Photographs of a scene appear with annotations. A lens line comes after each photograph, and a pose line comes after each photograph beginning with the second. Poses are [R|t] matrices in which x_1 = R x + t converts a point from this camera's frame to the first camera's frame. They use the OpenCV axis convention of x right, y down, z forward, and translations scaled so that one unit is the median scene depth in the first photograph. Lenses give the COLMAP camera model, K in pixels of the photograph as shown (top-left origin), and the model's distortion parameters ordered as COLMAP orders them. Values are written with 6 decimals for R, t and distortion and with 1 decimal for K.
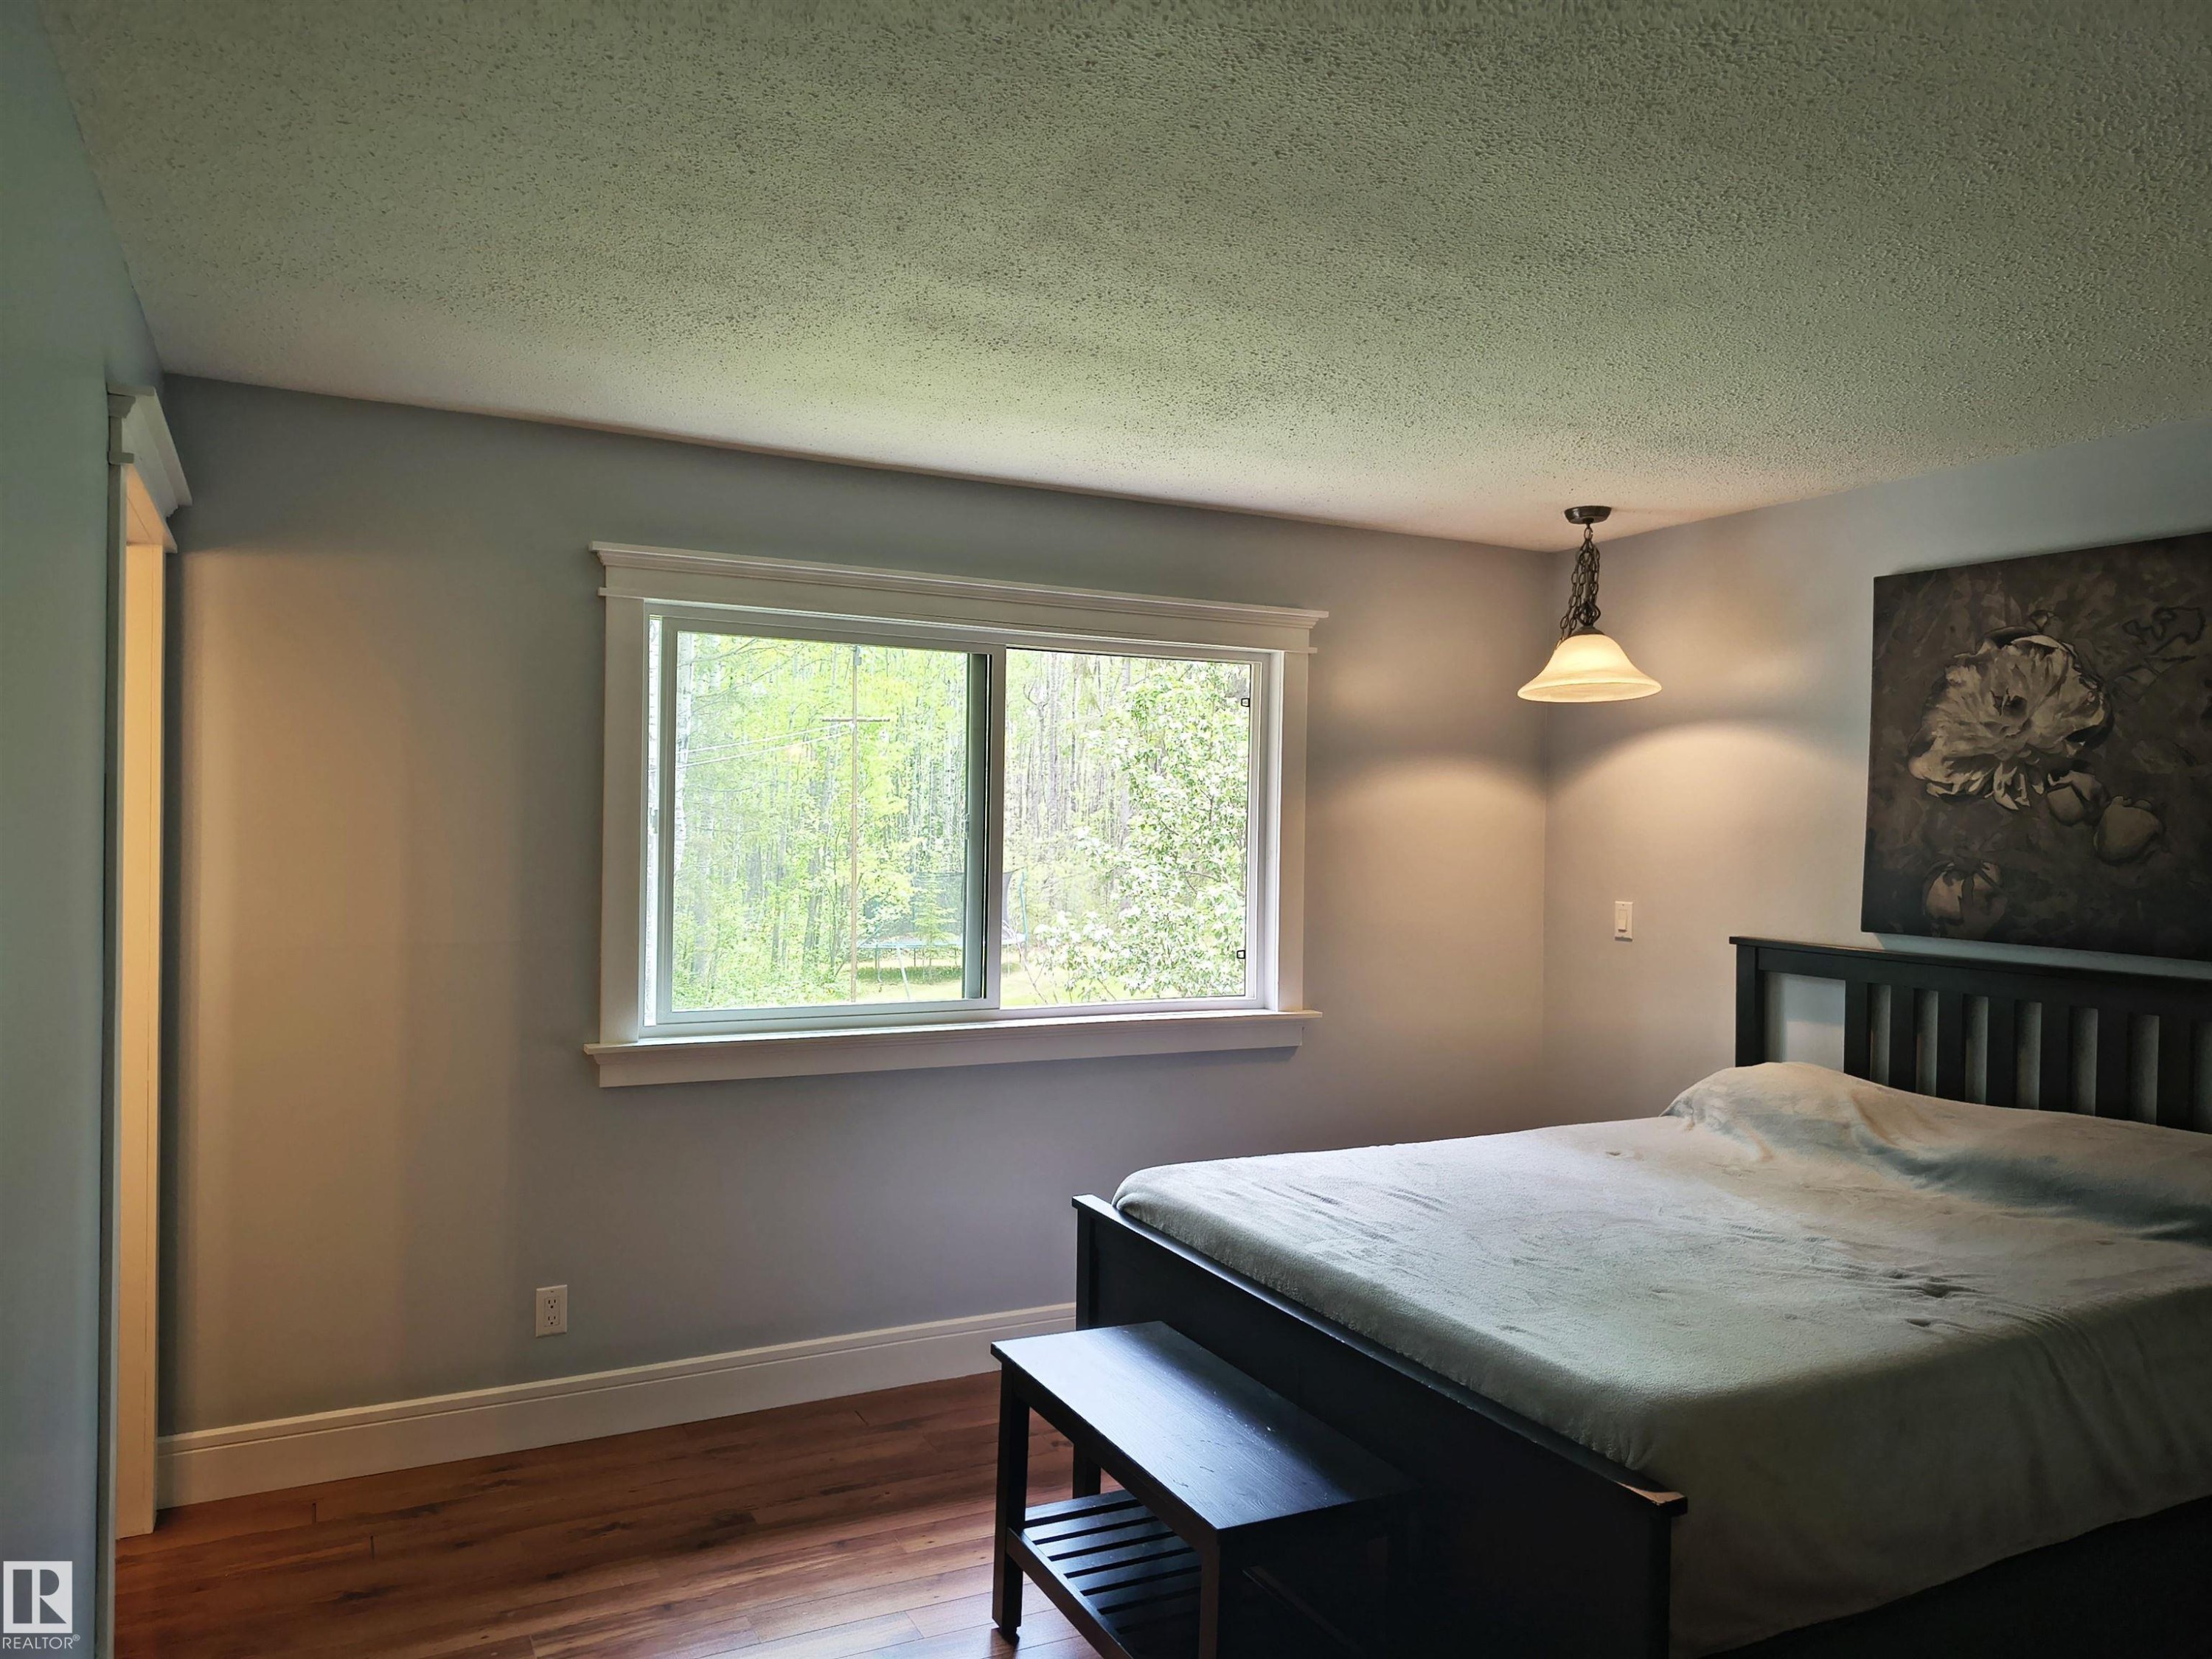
lens RADIAL K [[1521.0, 0, 1103.2], [0, 1521.0, 812.7], [0, 0, 1]] dist [0.011896, -0.012975]
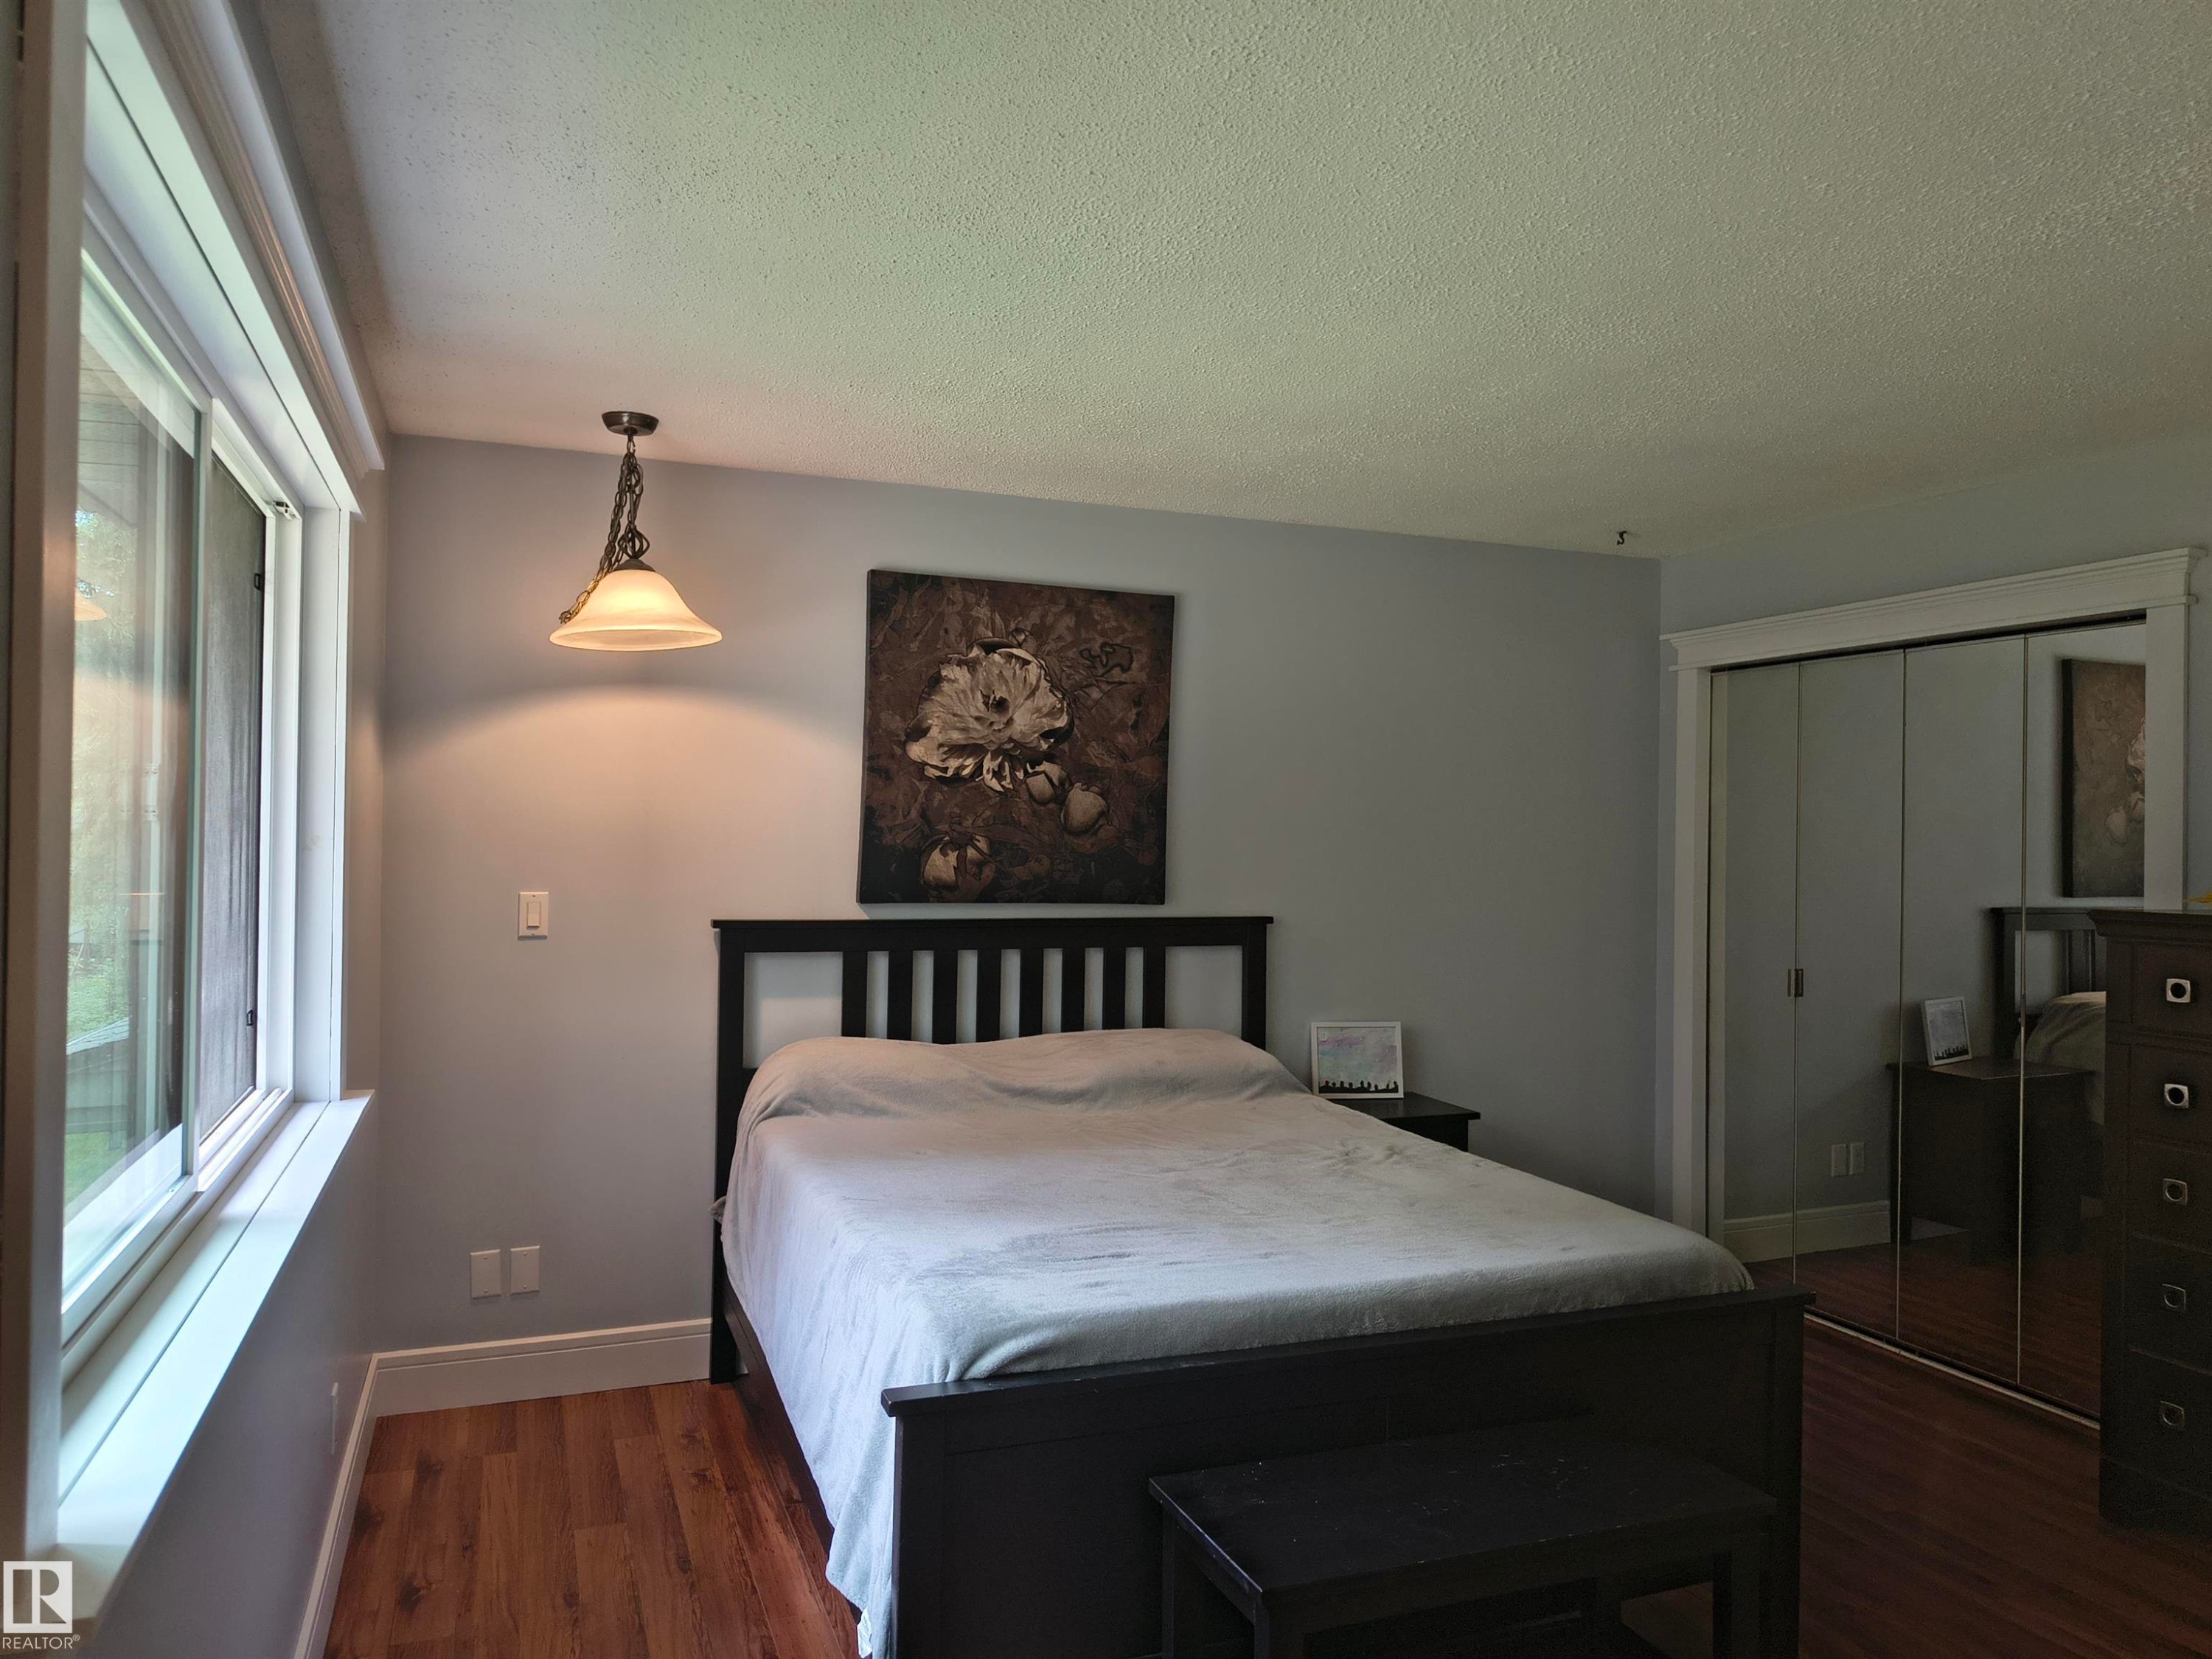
lens RADIAL K [[1521.0, 0, 1092.9], [0, 1521.0, 825.5], [0, 0, 1]] dist [0.011896, -0.012975]
pose [[0.115738, -0.012783, 0.993198, -0.569879], [-0.019686, 0.999691, 0.015161, 0.005126], [-0.993085, -0.021307, 0.115450, 0.772259]]
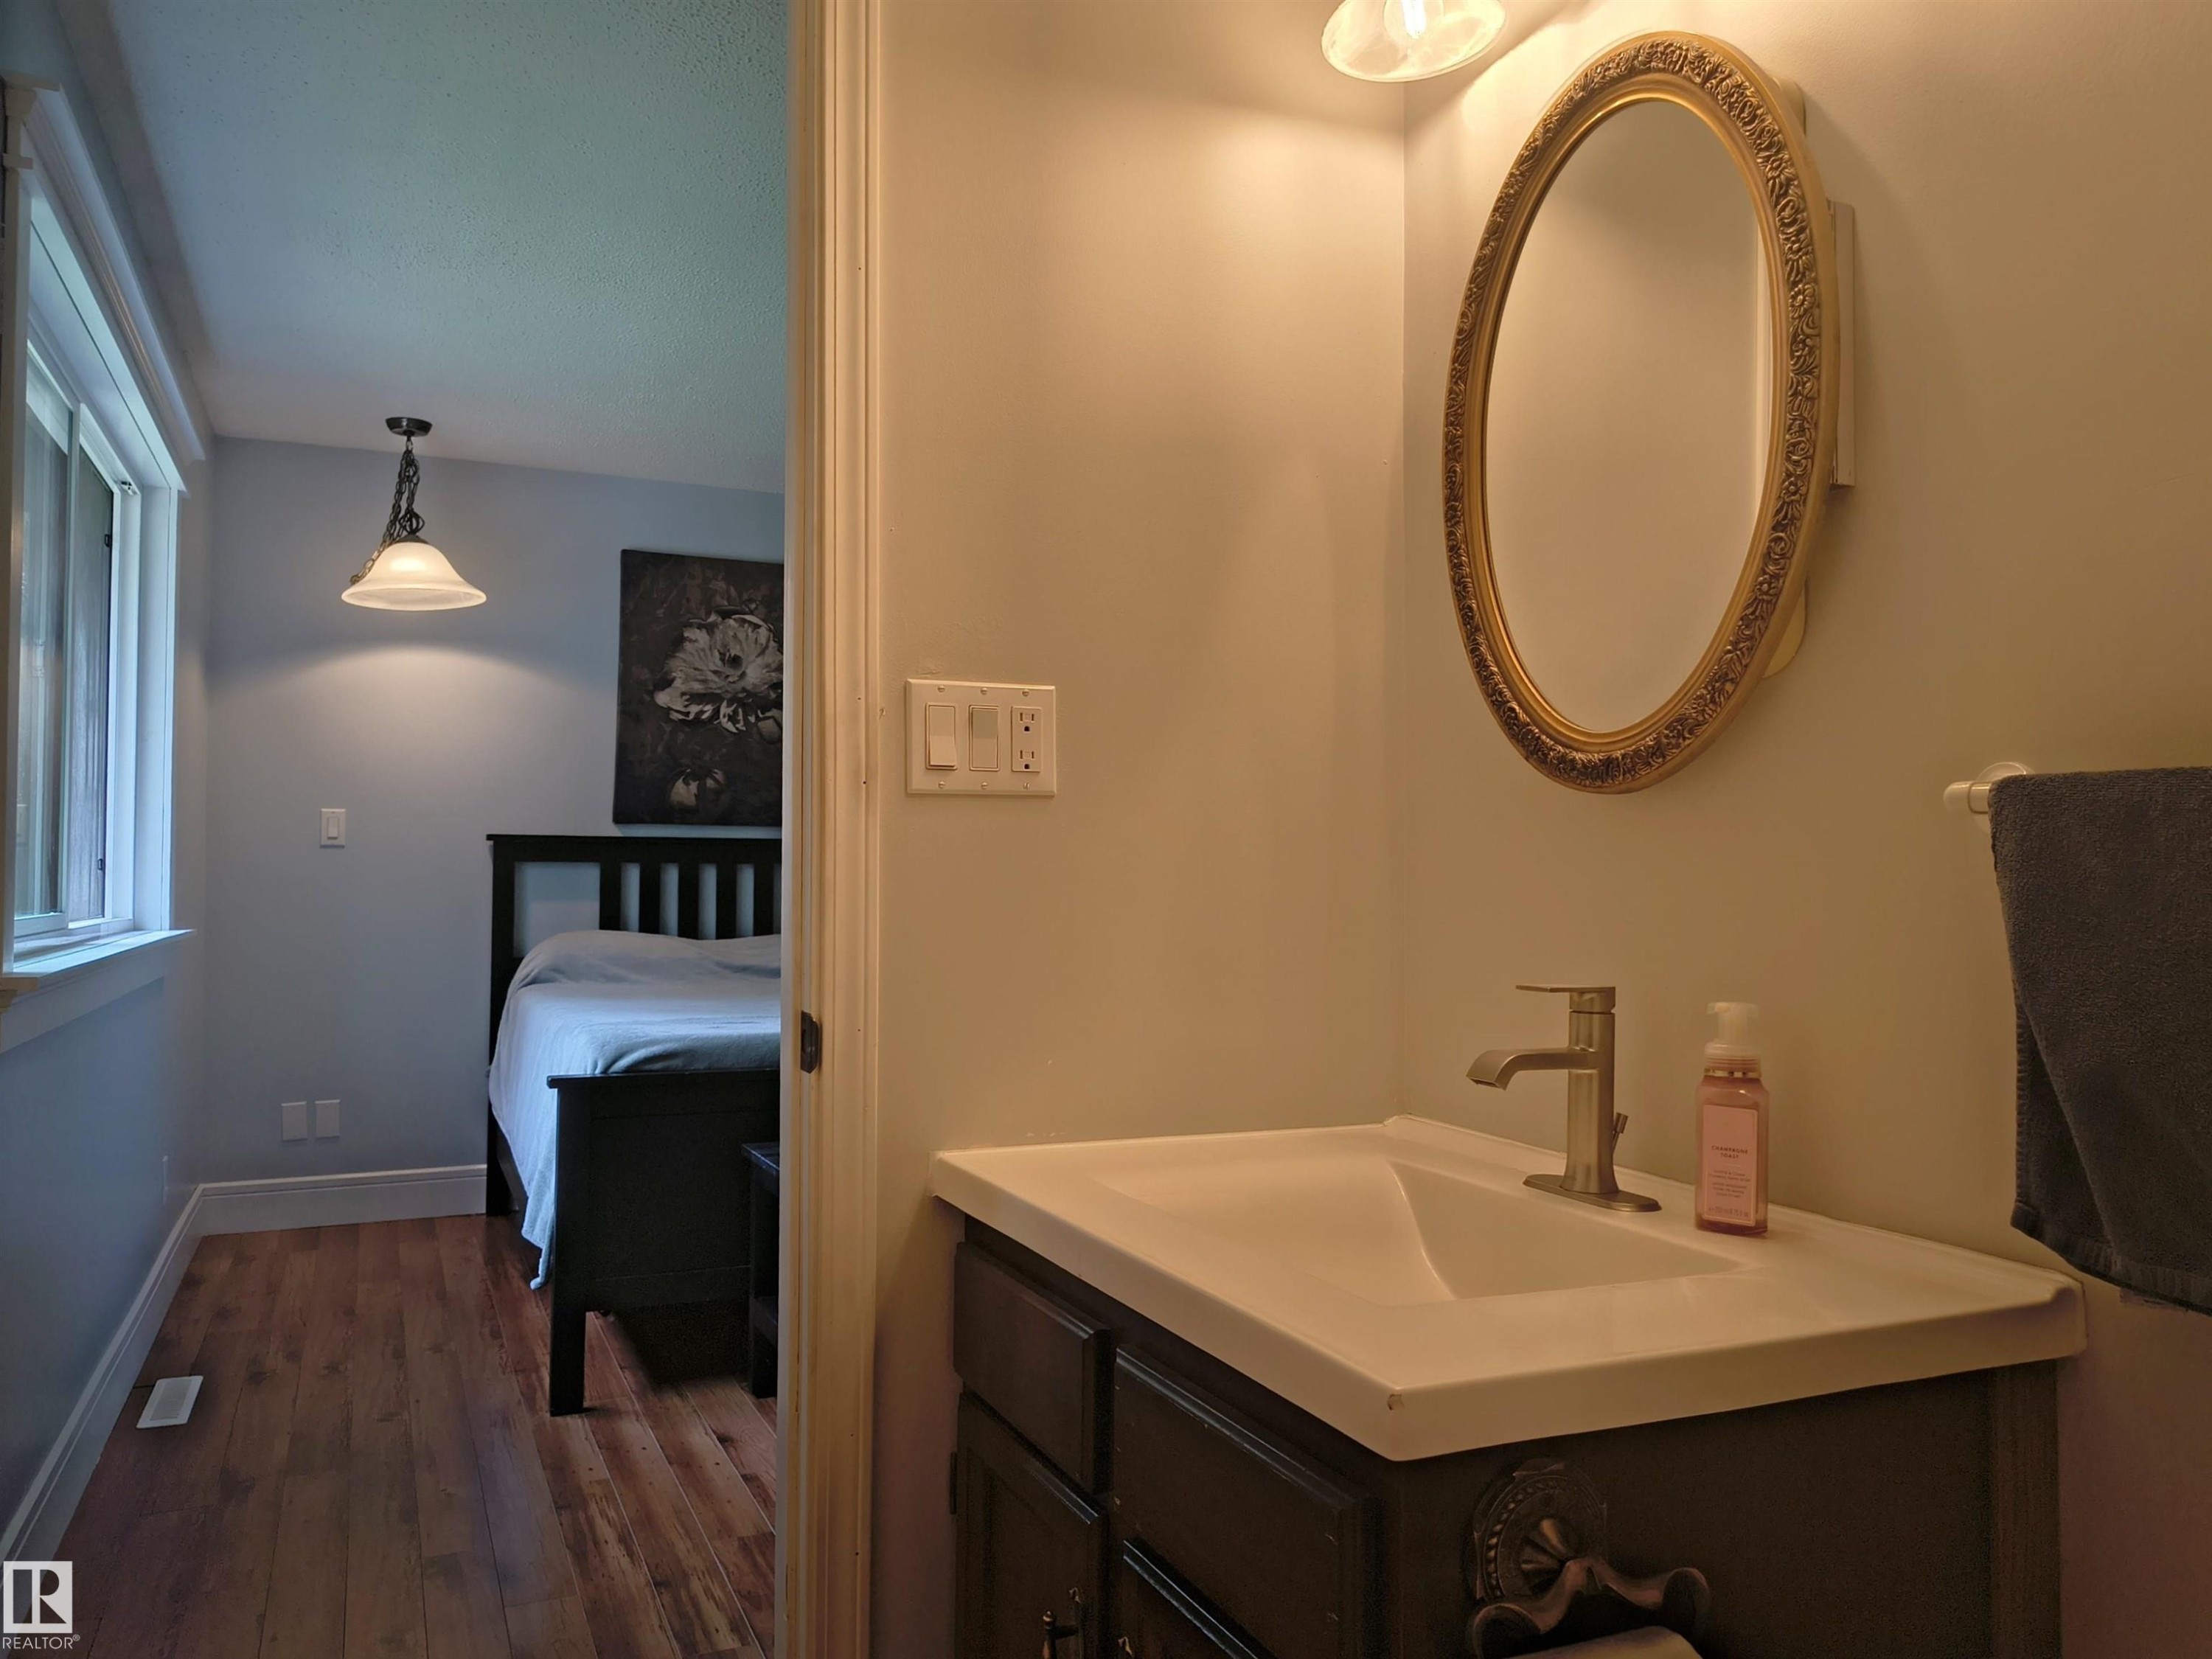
lens RADIAL K [[1601.4, 0, 1113.1], [0, 1601.4, 830.1], [0, 0, 1]] dist [0.005165, -0.011369]
pose [[0.042150, 0.000996, 0.999111, -0.892718], [-0.012670, 0.999920, -0.000462, 0.085154], [-0.999031, -0.012639, 0.042159, 0.562444]]
